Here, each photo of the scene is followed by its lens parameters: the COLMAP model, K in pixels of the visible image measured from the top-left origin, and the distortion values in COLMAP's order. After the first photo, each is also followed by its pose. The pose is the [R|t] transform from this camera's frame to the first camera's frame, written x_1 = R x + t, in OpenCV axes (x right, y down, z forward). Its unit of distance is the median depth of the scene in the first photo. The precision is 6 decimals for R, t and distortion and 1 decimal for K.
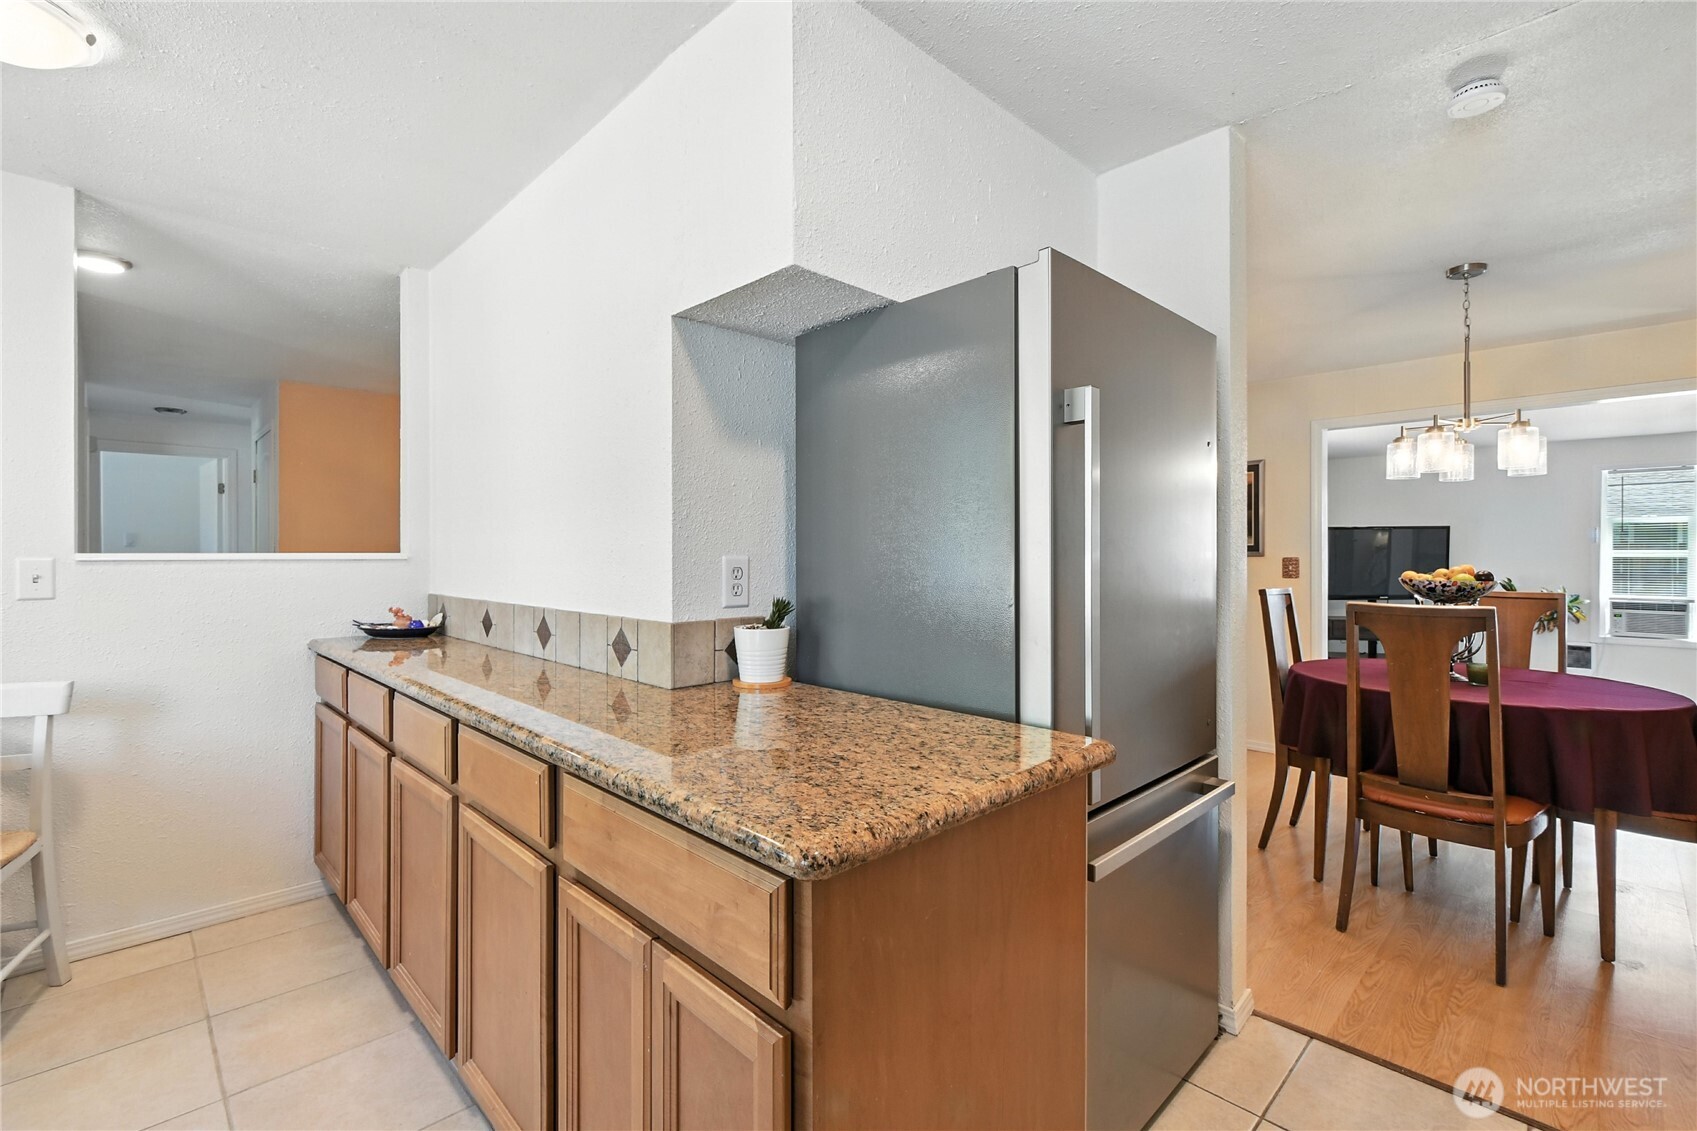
lens RADIAL K [[737.6, 0, 843.5], [0, 737.6, 564.2], [0, 0, 1]] dist [-0.005081, -0.000568]
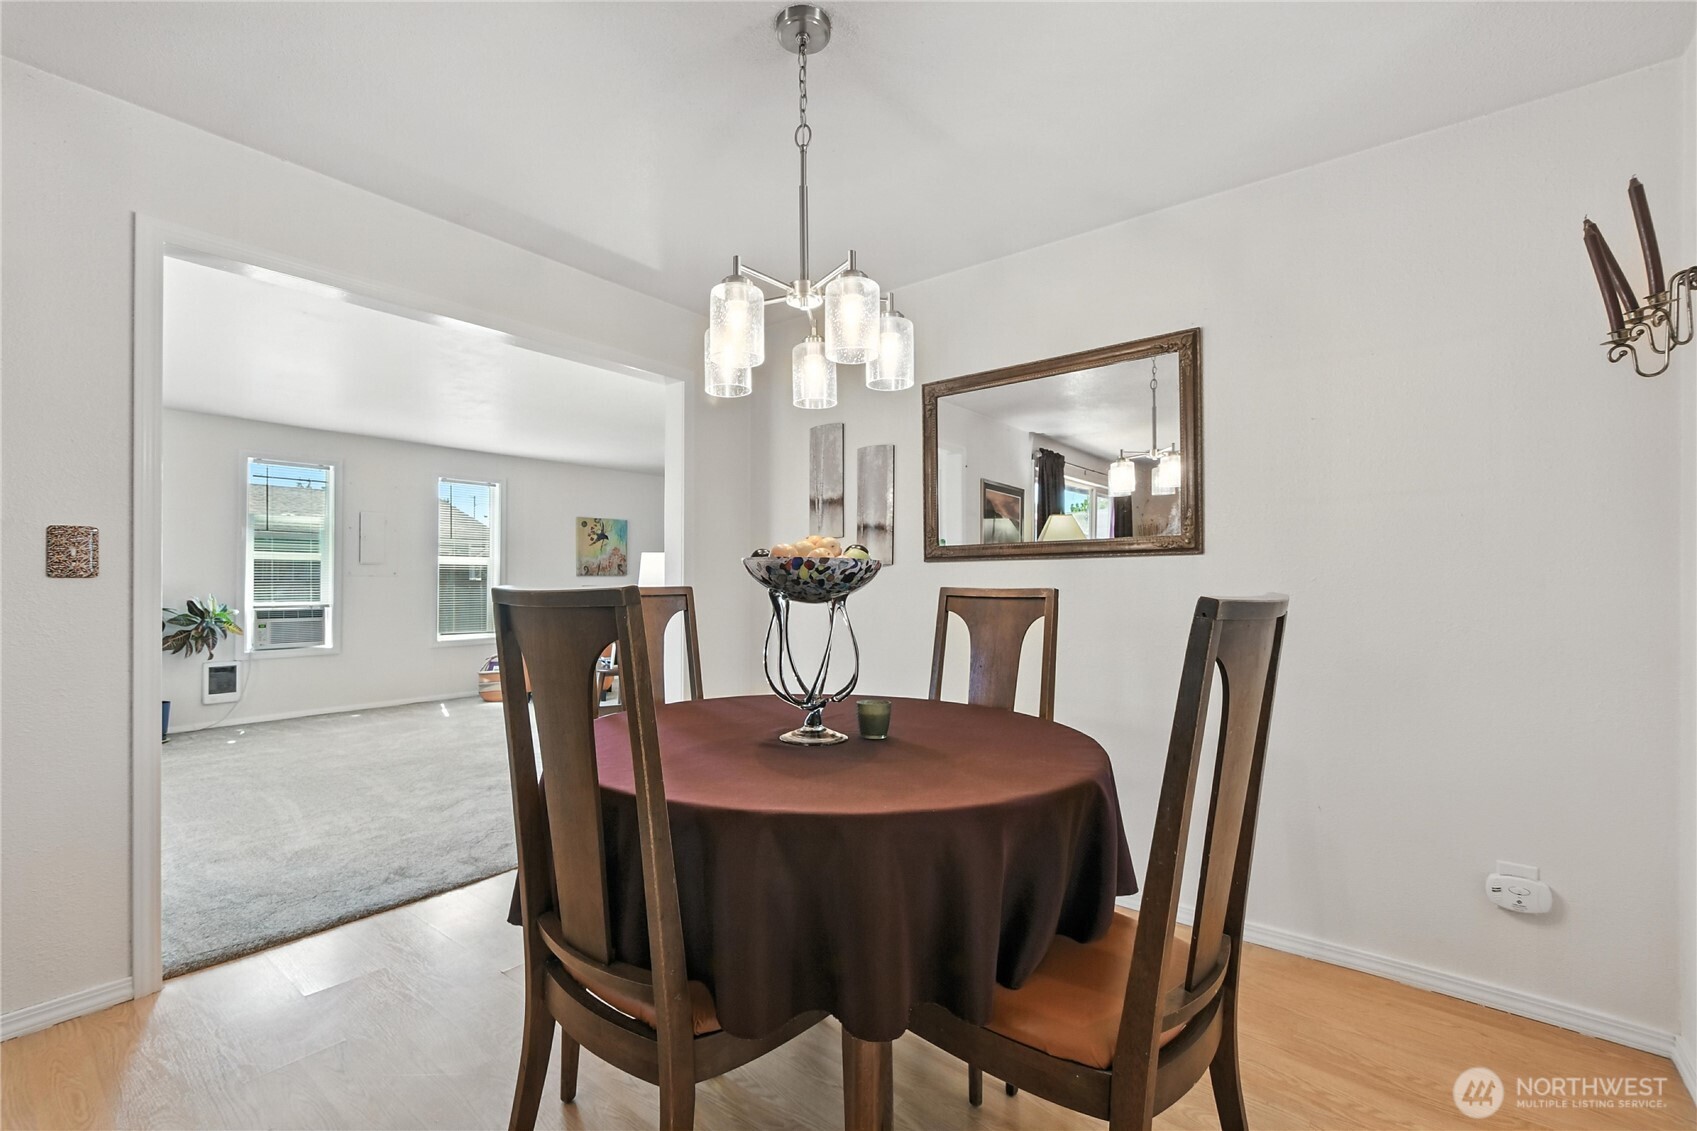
lens RADIAL K [[737.6, 0, 847.4], [0, 737.6, 575.7], [0, 0, 1]] dist [-0.005081, -0.000568]
pose [[-0.109423, -0.001017, 0.993995, 0.109373], [0.005772, 0.999982, 0.001658, 0.012309], [-0.993979, 0.005918, -0.109415, 0.401814]]
